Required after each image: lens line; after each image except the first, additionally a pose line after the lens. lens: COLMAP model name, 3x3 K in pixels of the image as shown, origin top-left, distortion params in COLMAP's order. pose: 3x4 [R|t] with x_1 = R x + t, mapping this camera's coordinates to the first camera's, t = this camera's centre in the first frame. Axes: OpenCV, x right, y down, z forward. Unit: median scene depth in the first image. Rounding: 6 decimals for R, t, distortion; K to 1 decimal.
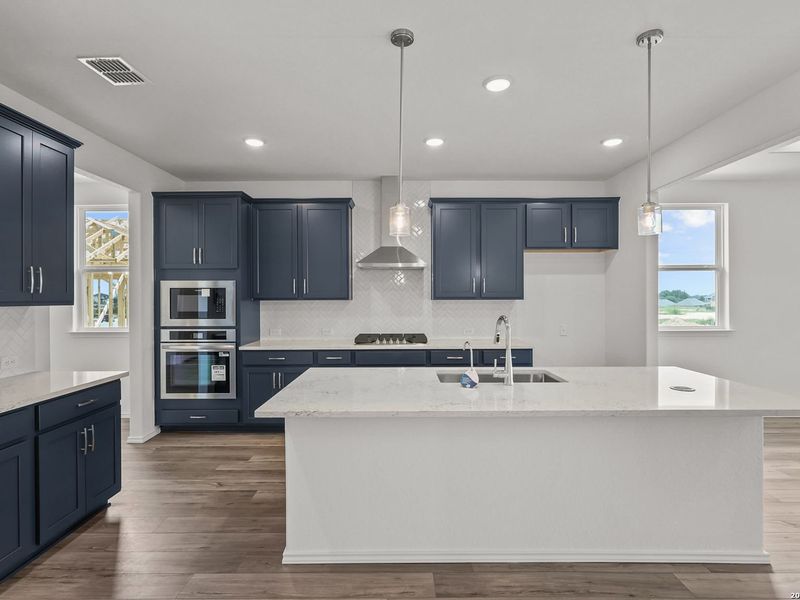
lens RADIAL K [[412.3, 0, 396.9], [0, 412.3, 298.7], [0, 0, 1]] dist [-0.001065, -0.000576]
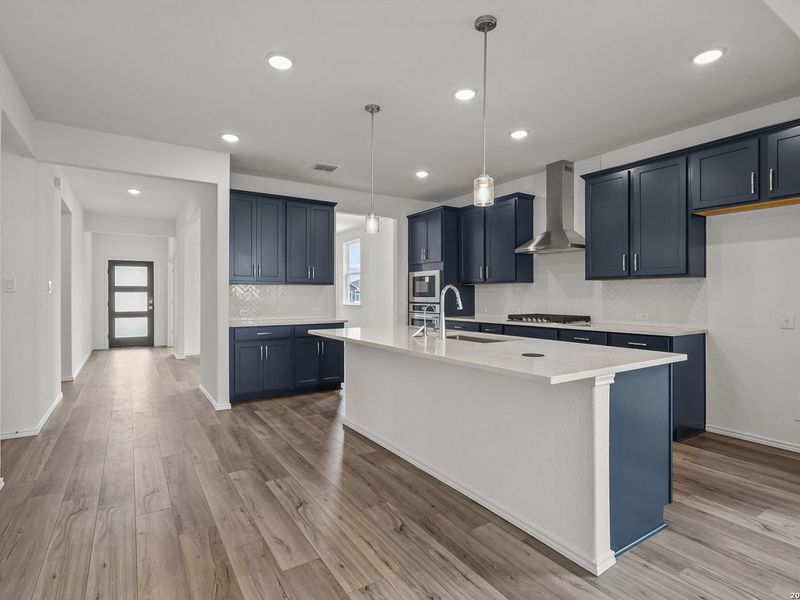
lens RADIAL K [[418.4, 0, 397.7], [0, 418.4, 293.9], [0, 0, 1]] dist [-0.002585, -0.000693]
pose [[0.545841, 0.000519, -0.837889, 0.721558], [-0.003959, 0.999990, -0.001960, 0.041214], [0.837880, 0.004387, 0.545837, 0.104290]]
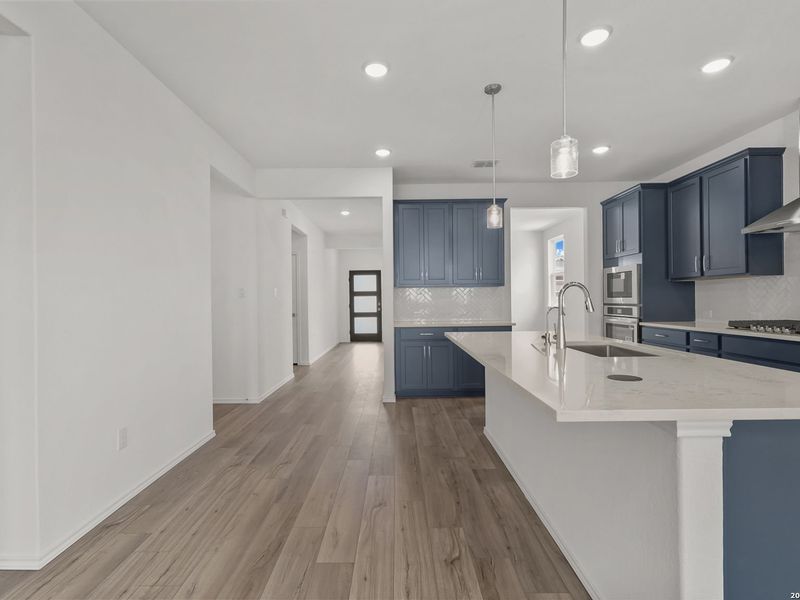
lens RADIAL K [[412.3, 0, 396.9], [0, 412.3, 298.7], [0, 0, 1]] dist [-0.001065, -0.000576]
pose [[0.005412, 0.002509, -0.999982, 0.736731], [0.007923, 0.999965, 0.002552, 0.044000], [0.999954, -0.007937, 0.005392, 0.332996]]
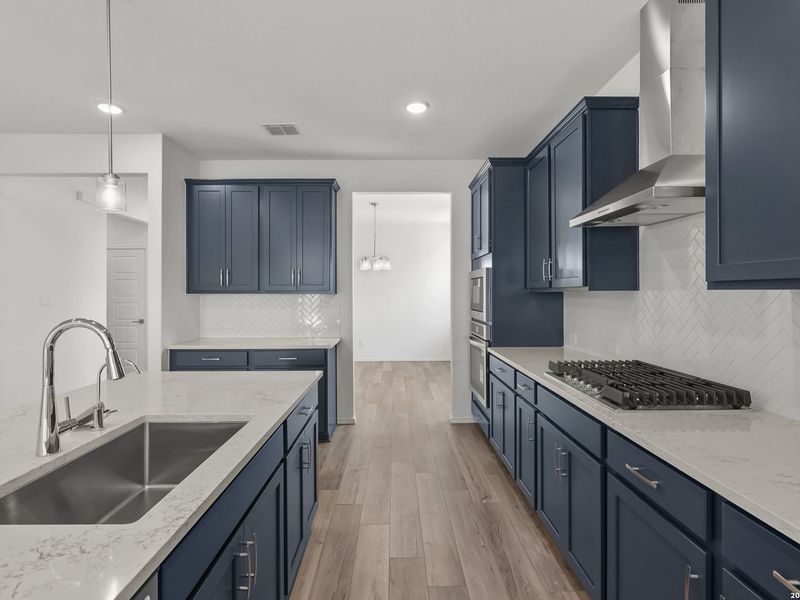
lens RADIAL K [[417.9, 0, 397.5], [0, 417.9, 289.1], [0, 0, 1]] dist [0.003479, 0.001194]
pose [[0.014593, -0.004527, -0.999883, 0.450877], [-0.000888, 0.999989, -0.004540, 0.004351], [0.999893, 0.000954, 0.014589, 0.807261]]
